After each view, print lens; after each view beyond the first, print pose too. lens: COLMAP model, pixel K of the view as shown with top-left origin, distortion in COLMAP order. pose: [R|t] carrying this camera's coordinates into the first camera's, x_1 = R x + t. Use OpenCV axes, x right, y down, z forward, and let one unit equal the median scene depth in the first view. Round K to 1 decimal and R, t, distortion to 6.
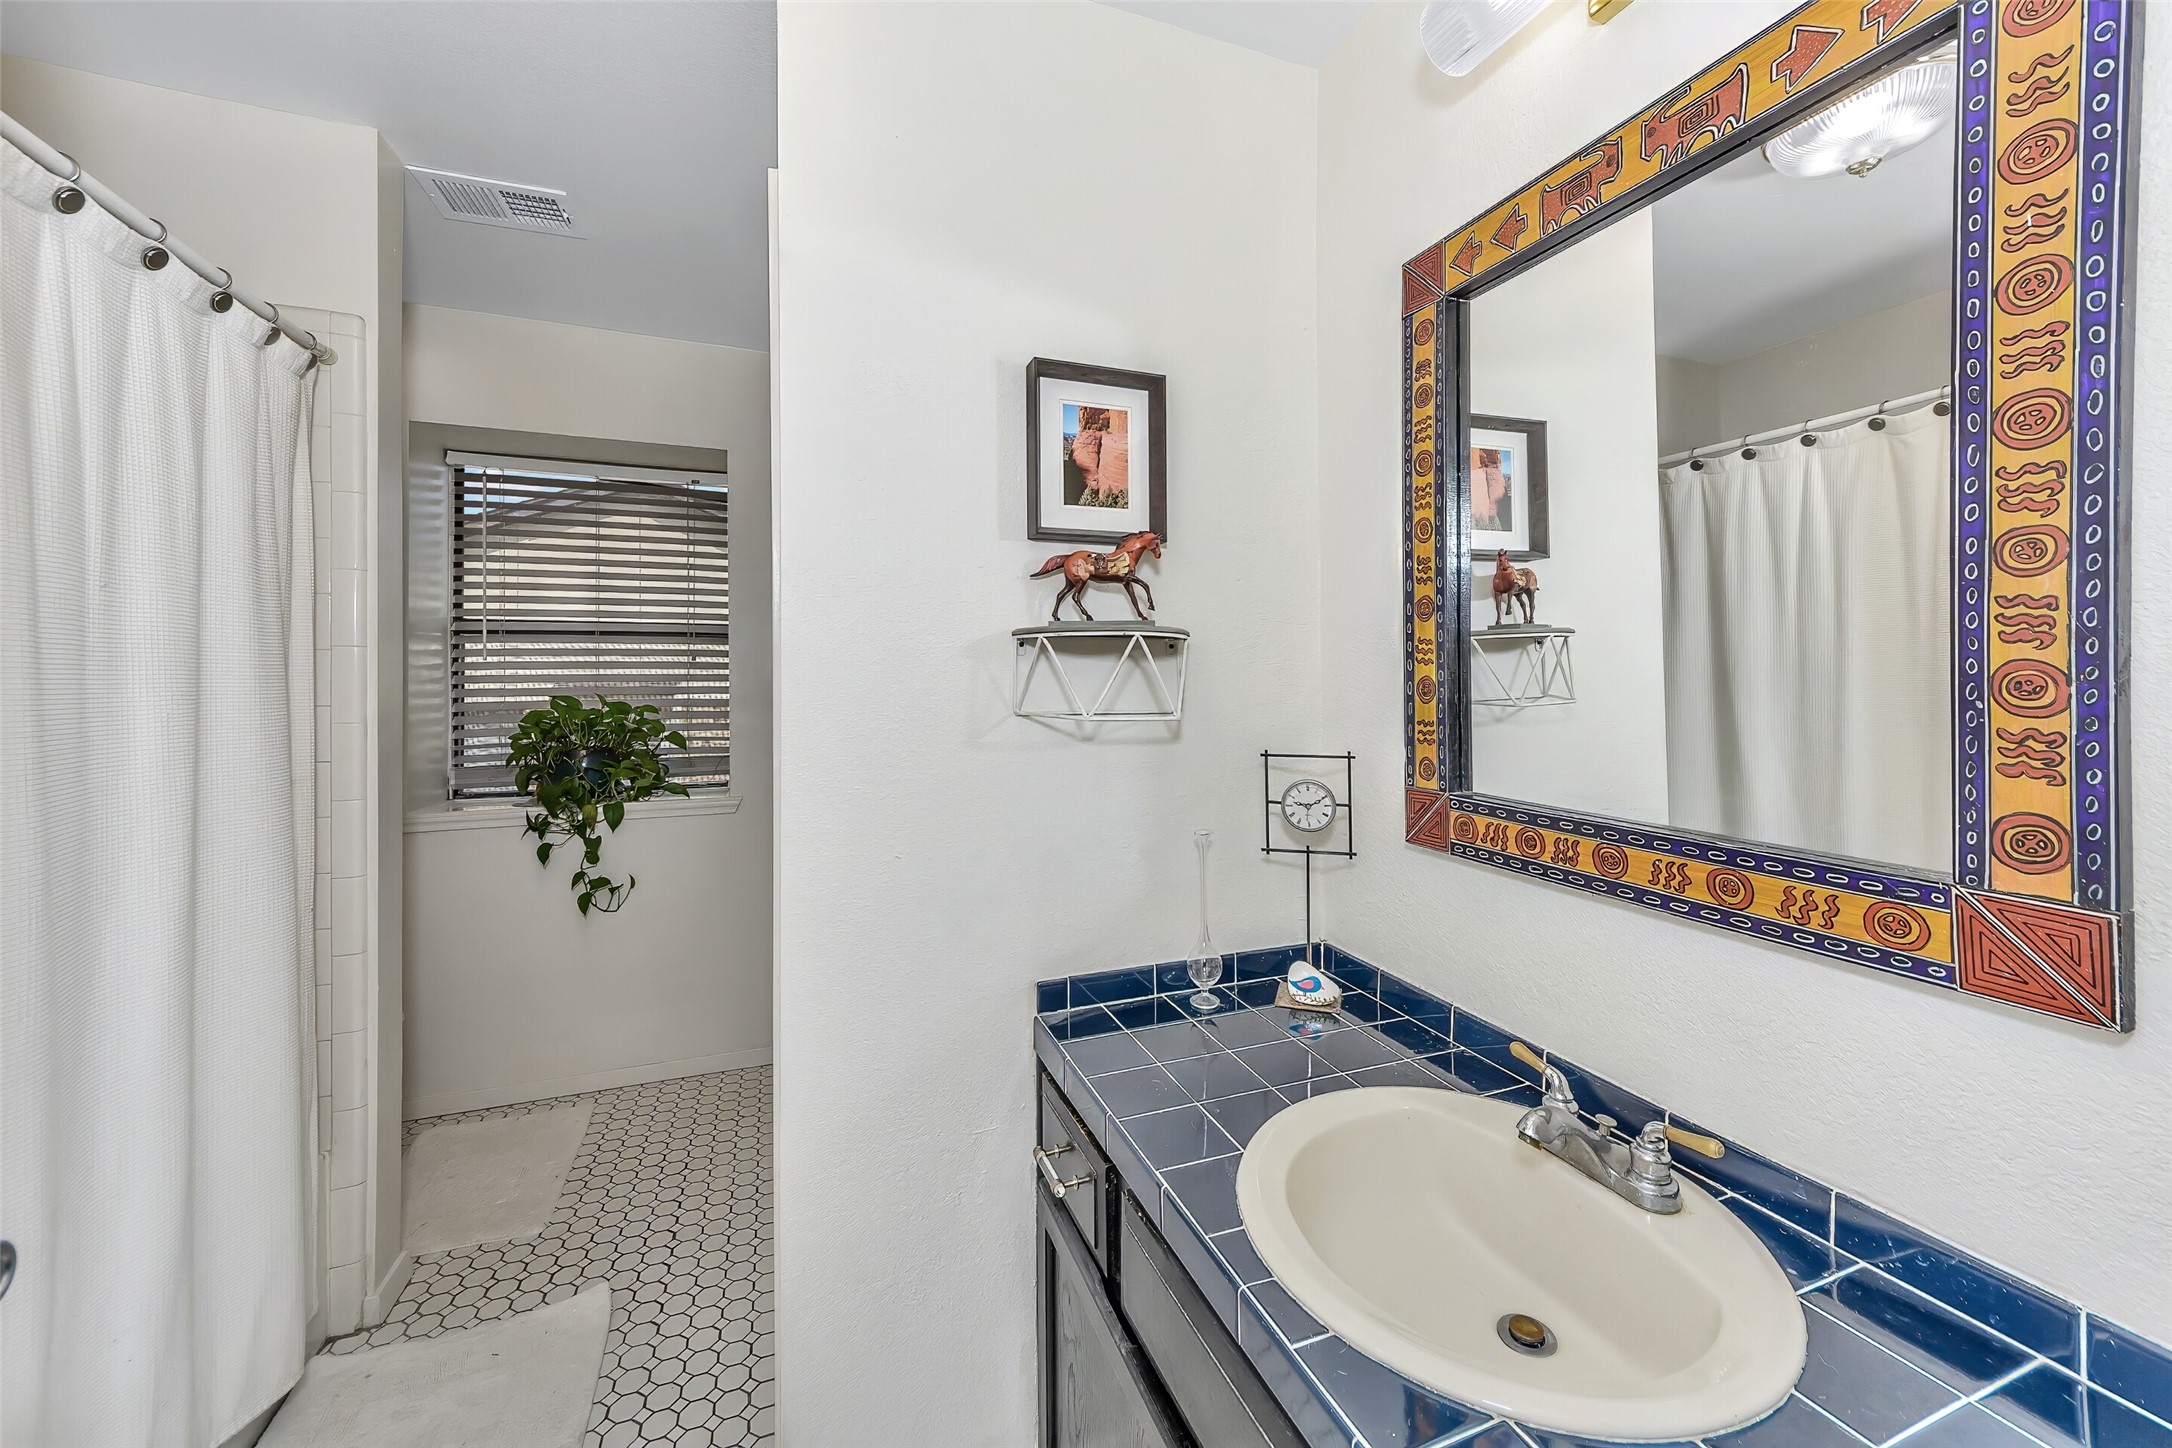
lens RADIAL K [[787.0, 0, 1062.2], [0, 787.0, 675.1], [0, 0, 1]] dist [0.007589, -0.000369]
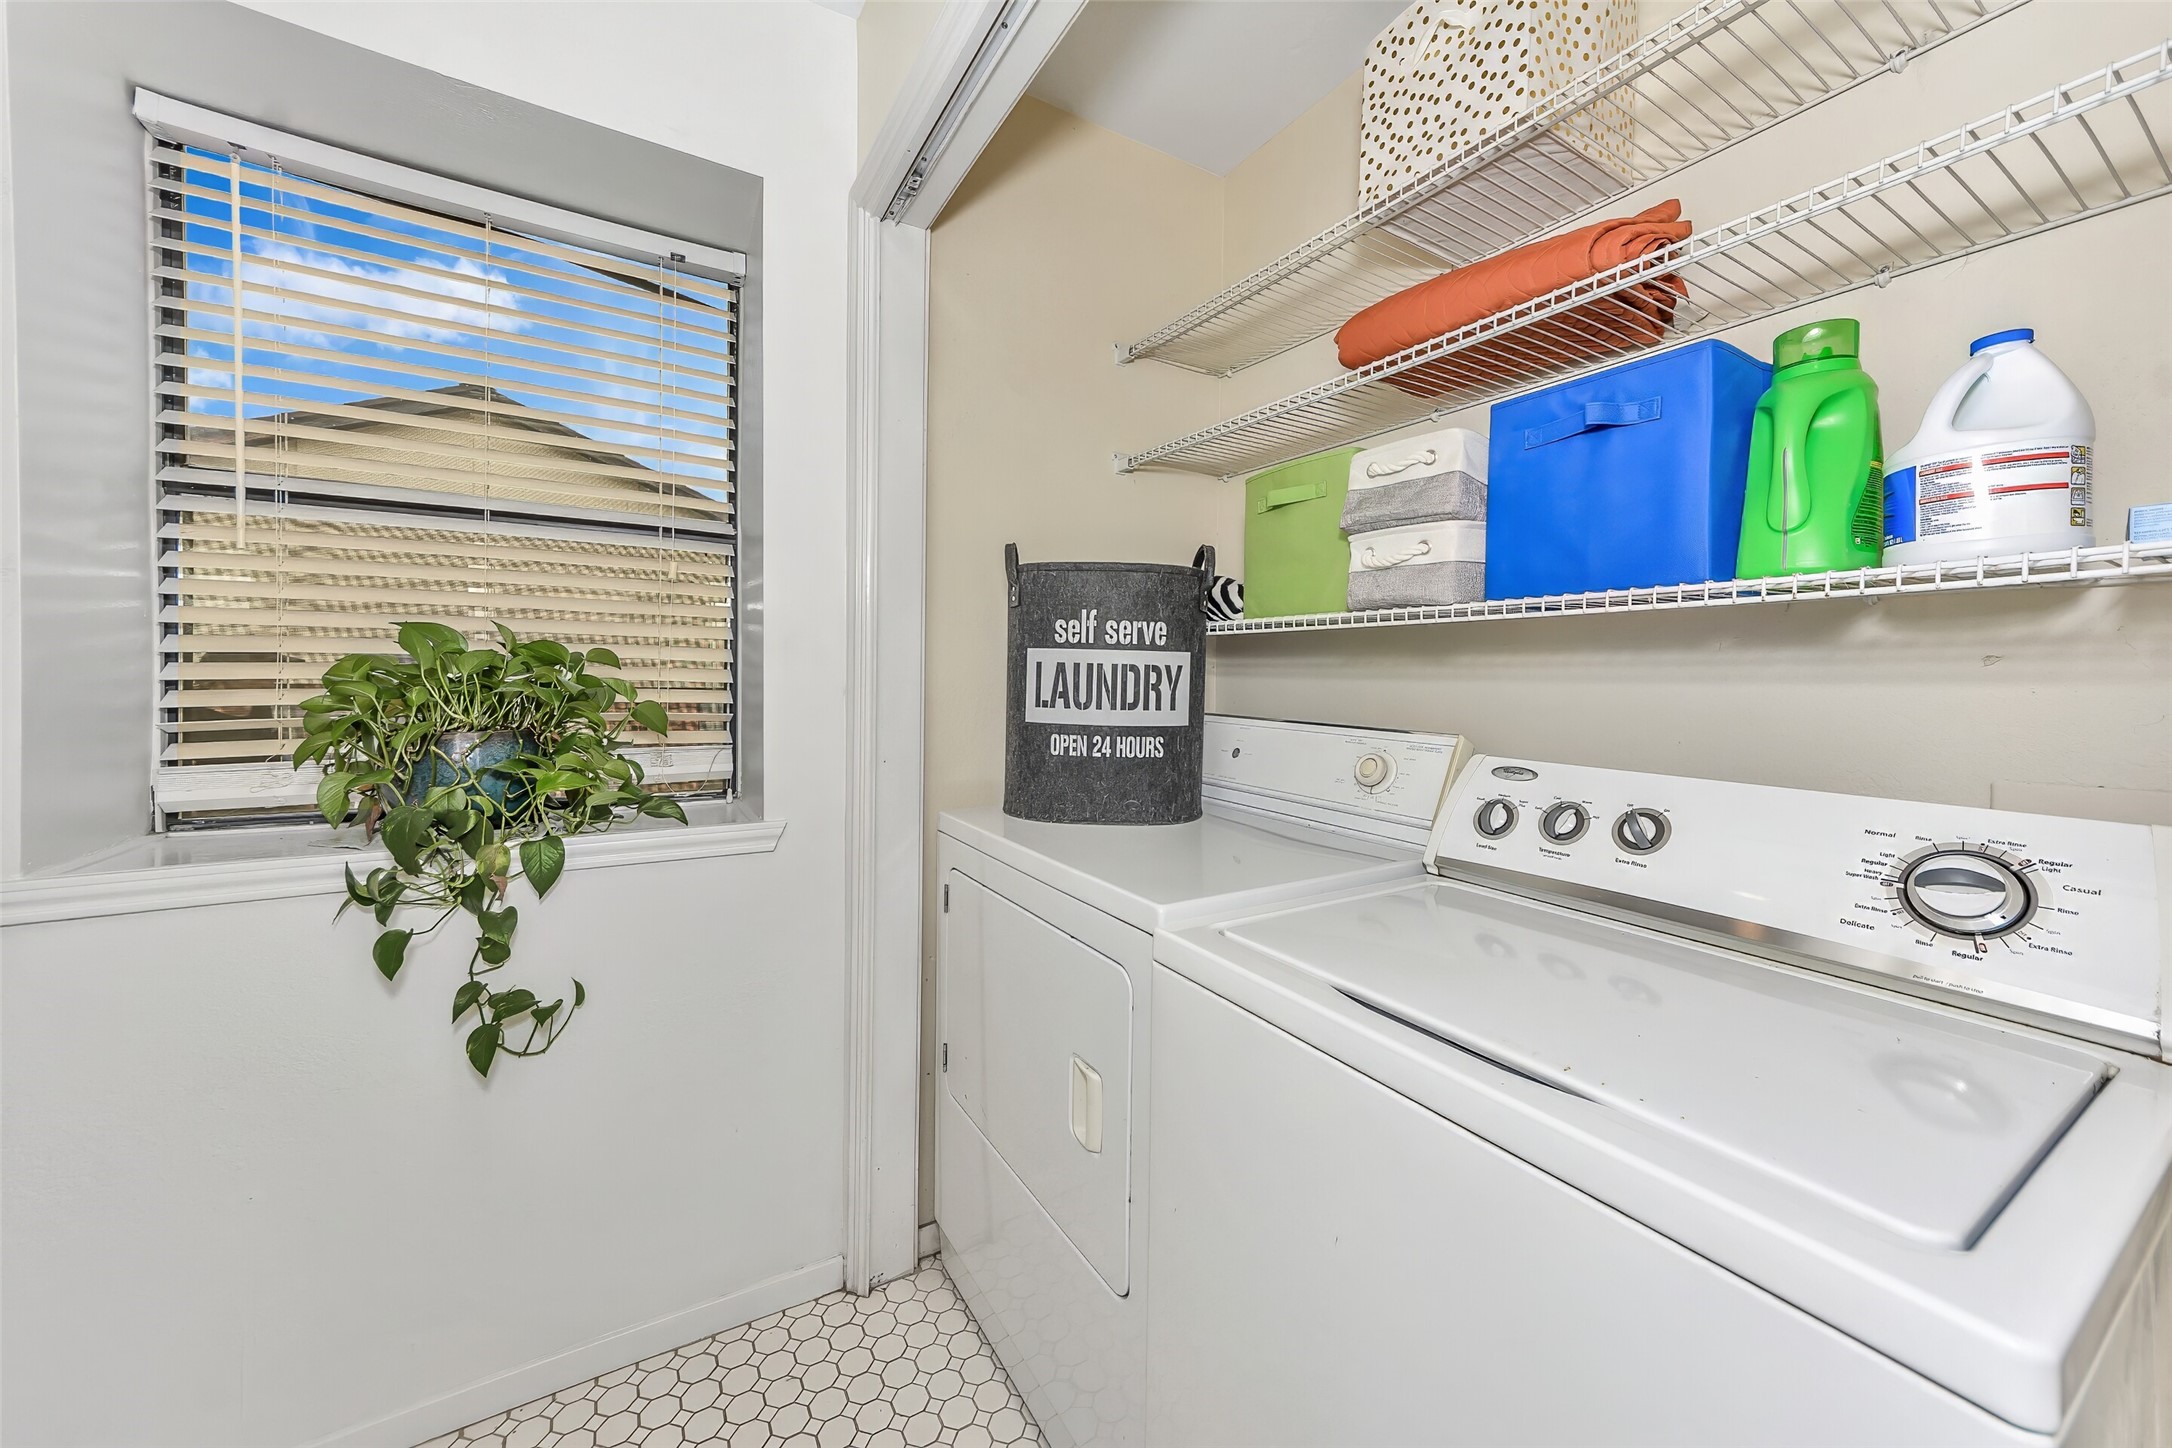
lens RADIAL K [[787.0, 0, 1049.3], [0, 787.0, 678.7], [0, 0, 1]] dist [0.007589, -0.000369]
pose [[0.983979, 0.012351, 0.177856, -0.346220], [-0.013886, 0.999876, 0.007391, 0.053014], [-0.177743, -0.009742, 0.984029, 0.456544]]
